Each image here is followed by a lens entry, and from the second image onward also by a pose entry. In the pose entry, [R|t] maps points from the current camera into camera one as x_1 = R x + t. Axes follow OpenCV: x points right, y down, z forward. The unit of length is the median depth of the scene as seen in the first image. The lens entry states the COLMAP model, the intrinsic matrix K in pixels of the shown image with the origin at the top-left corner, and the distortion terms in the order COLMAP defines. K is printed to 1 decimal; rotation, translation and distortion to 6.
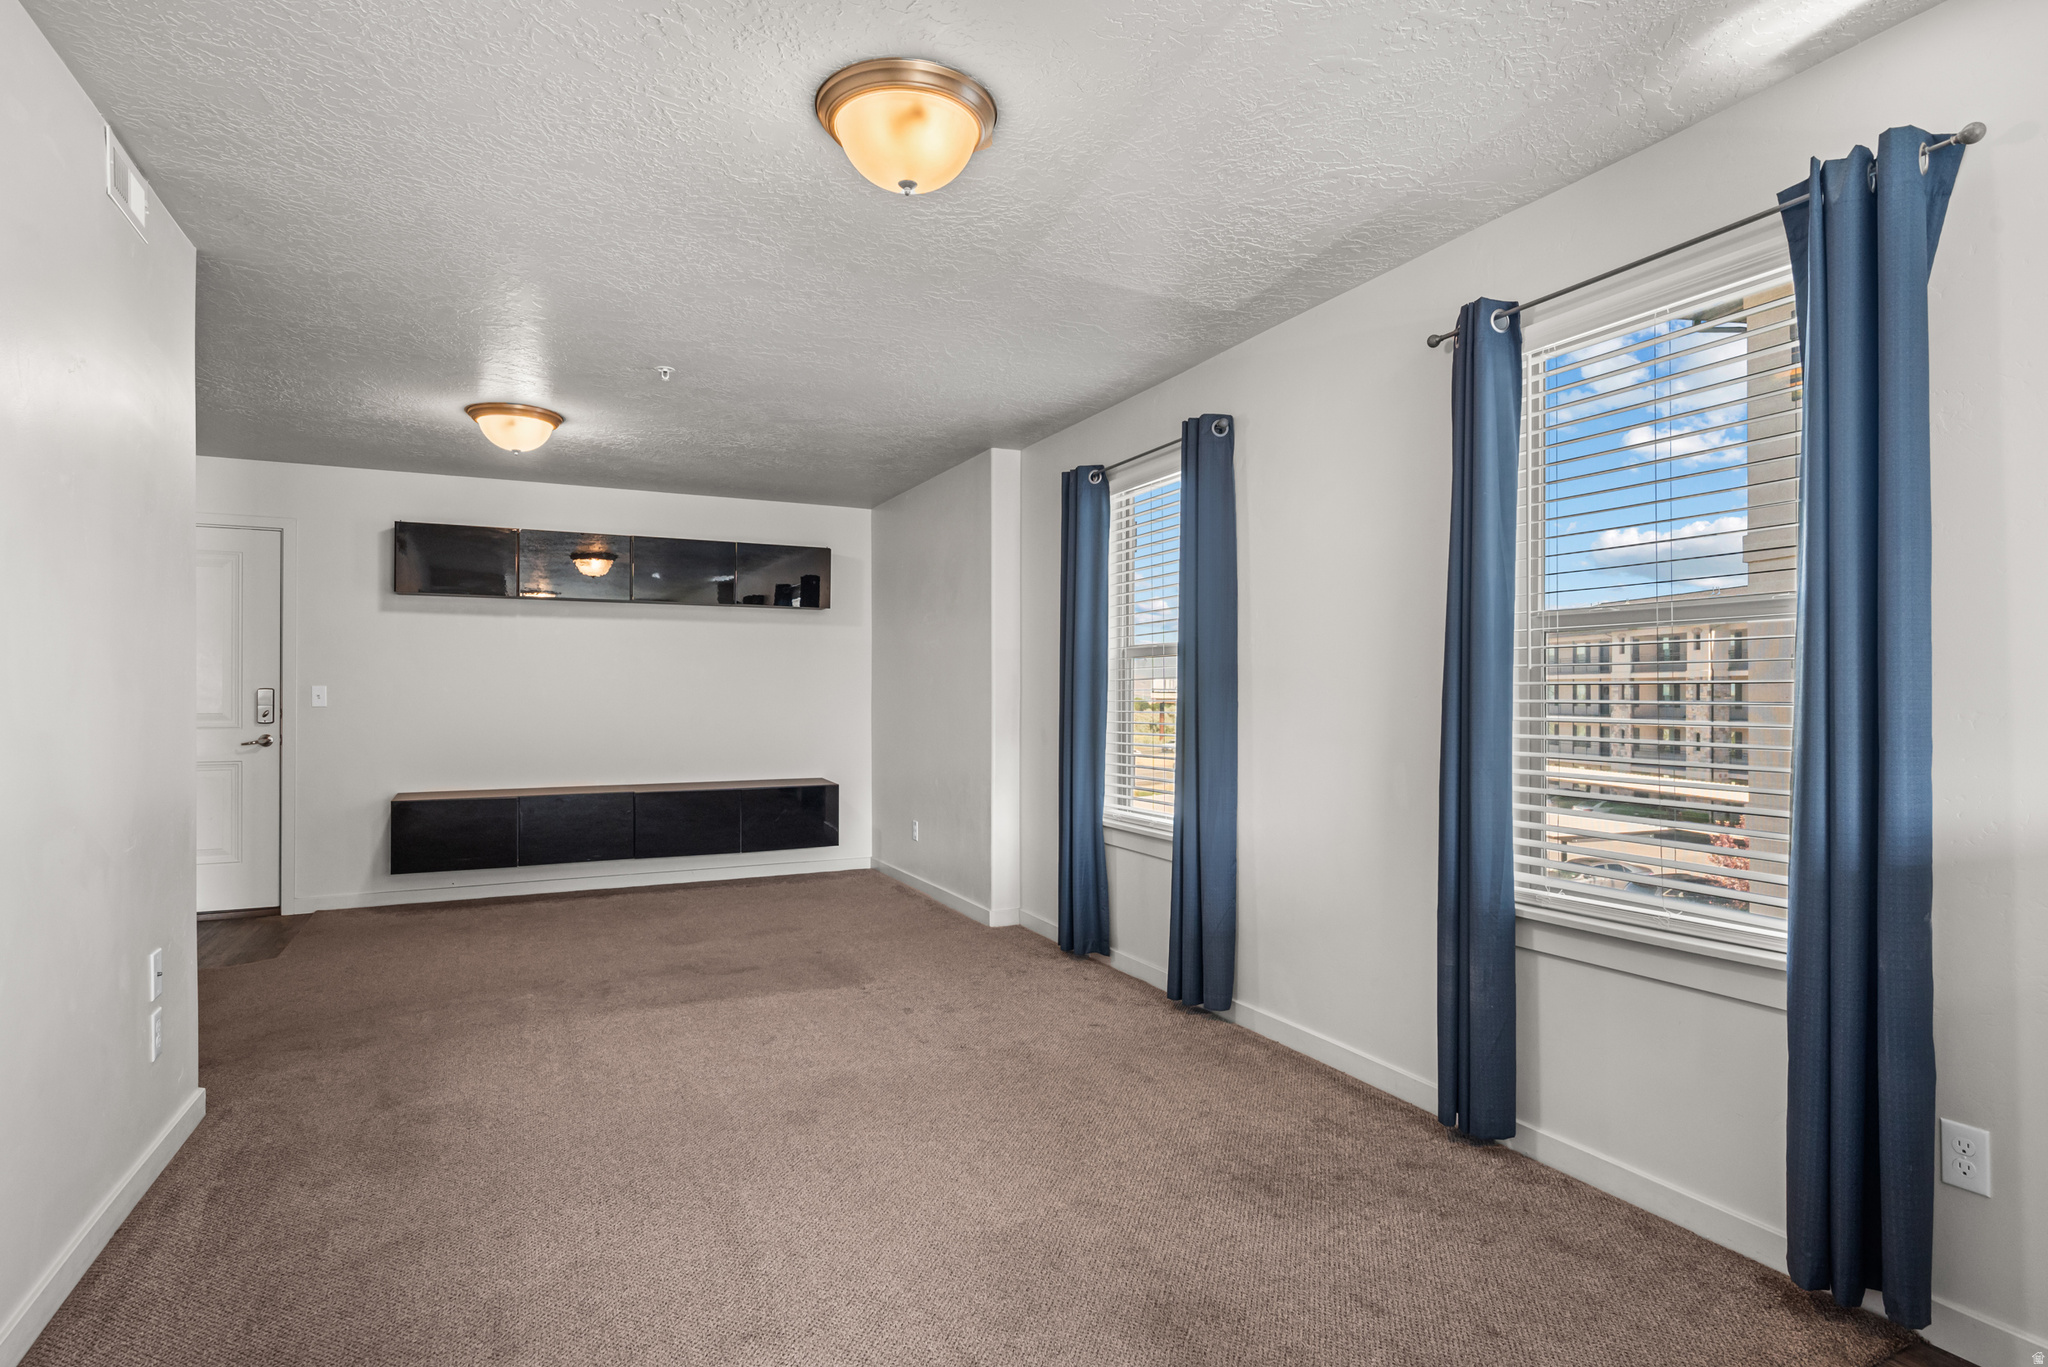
lens RADIAL K [[1059.3, 0, 1024.0], [0, 1059.3, 683.5], [0, 0, 1]] dist [0.000361, 0.000320]
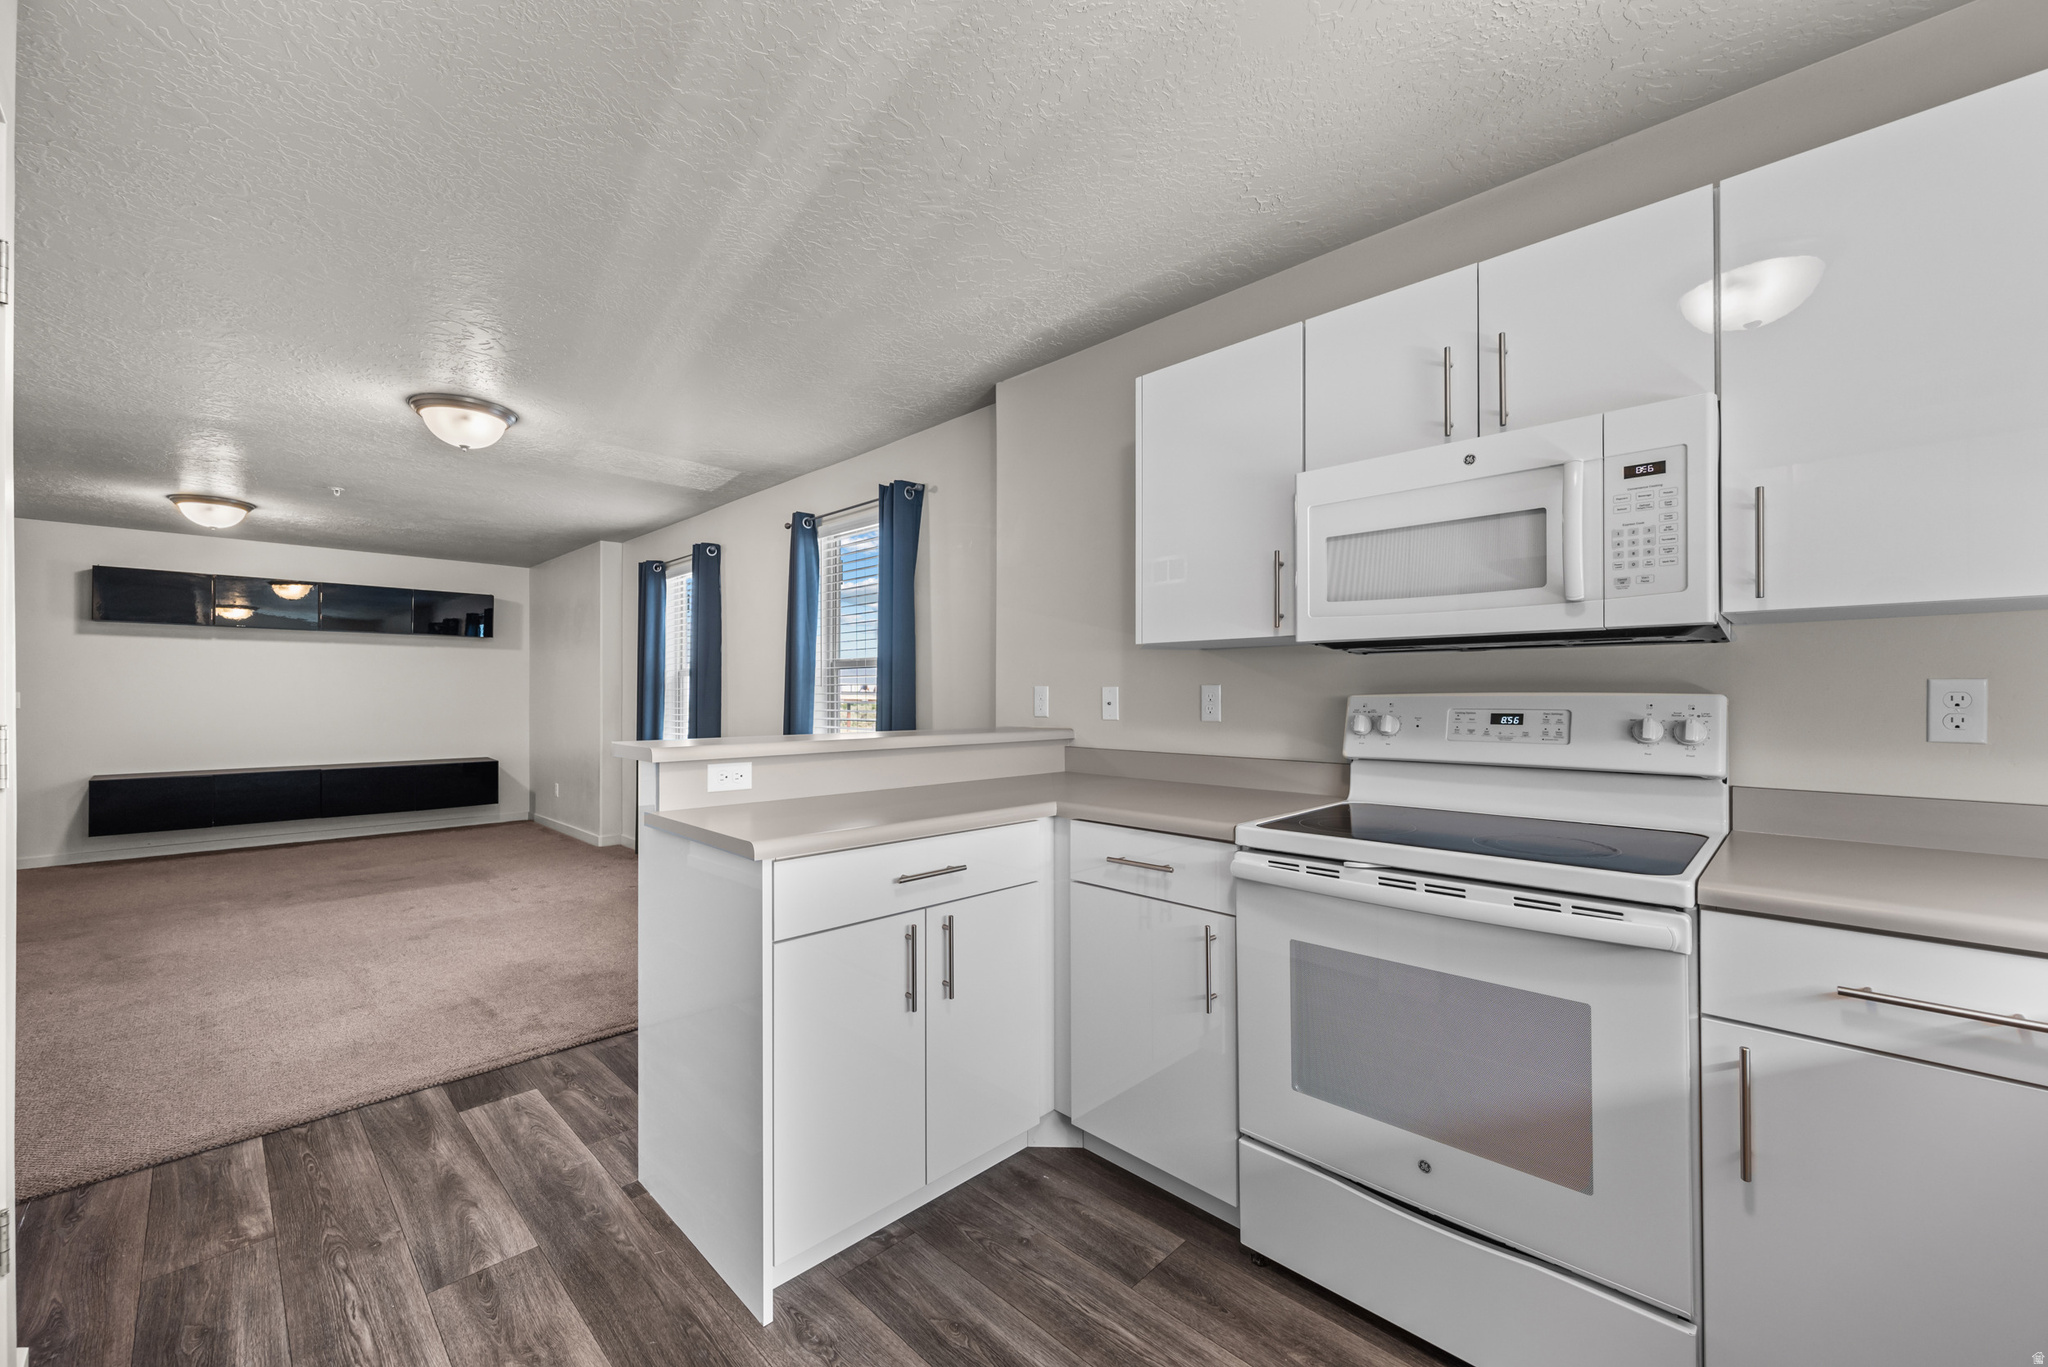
lens RADIAL K [[811.8, 0, 1025.0], [0, 811.8, 689.5], [0, 0, 1]] dist [-0.000658, -0.000364]
pose [[0.941904, 0.003017, 0.335870, 0.183343], [-0.003416, 0.999994, 0.000598, -0.006549], [-0.335866, -0.001711, 0.941908, -0.393508]]
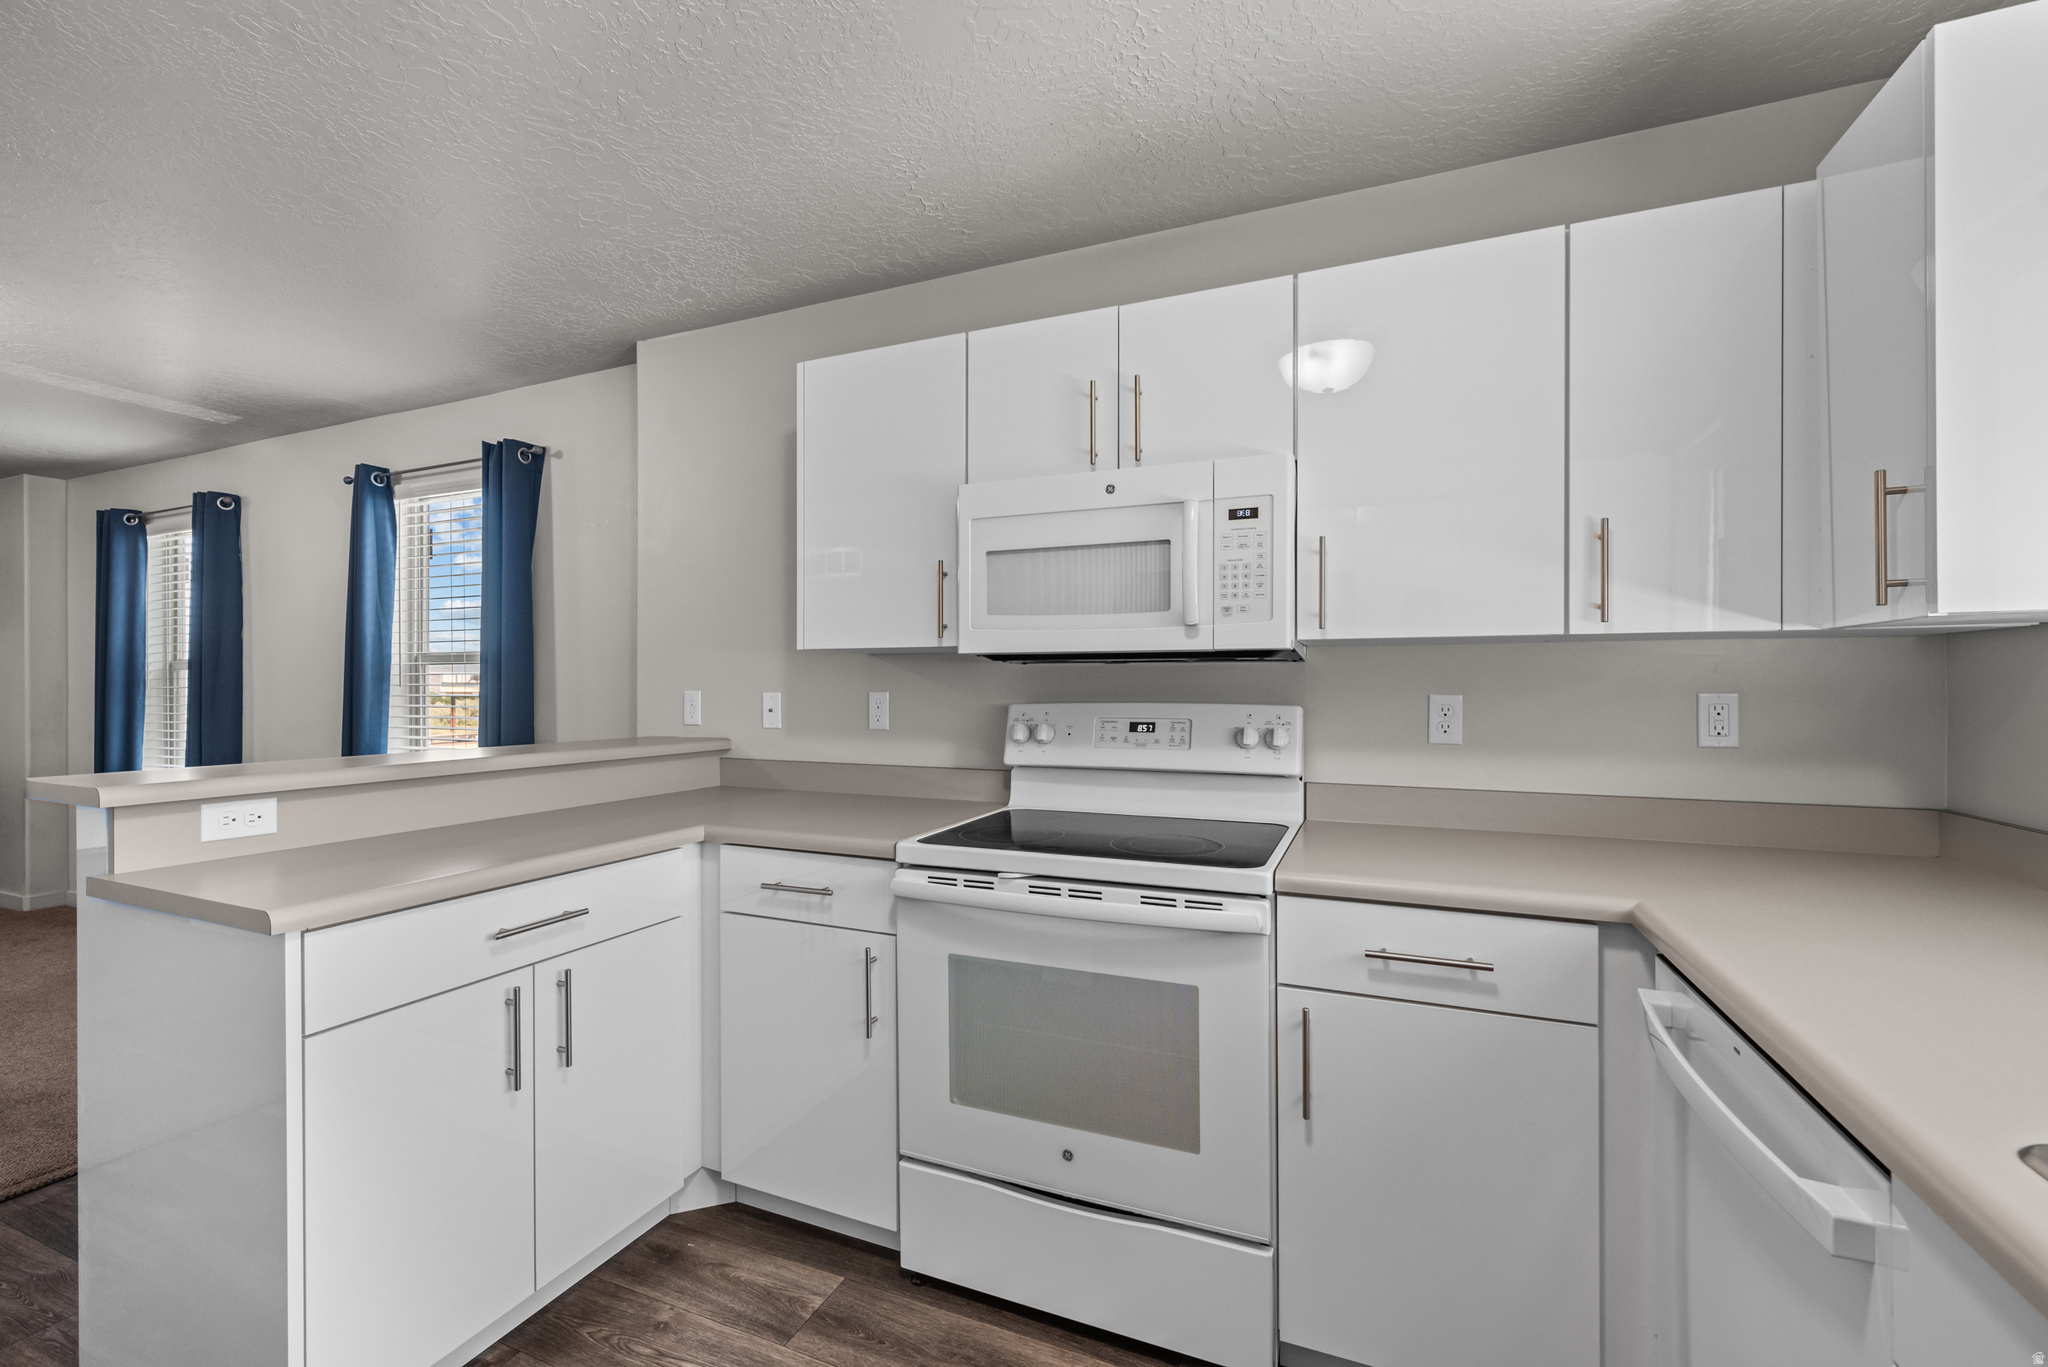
lens RADIAL K [[849.9, 0, 1028.8], [0, 849.9, 687.3], [0, 0, 1]] dist [-0.000270, -0.000161]
pose [[0.749359, 0.000034, 0.662164, 0.192583], [-0.006166, 0.999957, 0.006927, -0.017218], [-0.662136, -0.009274, 0.749327, -0.399244]]
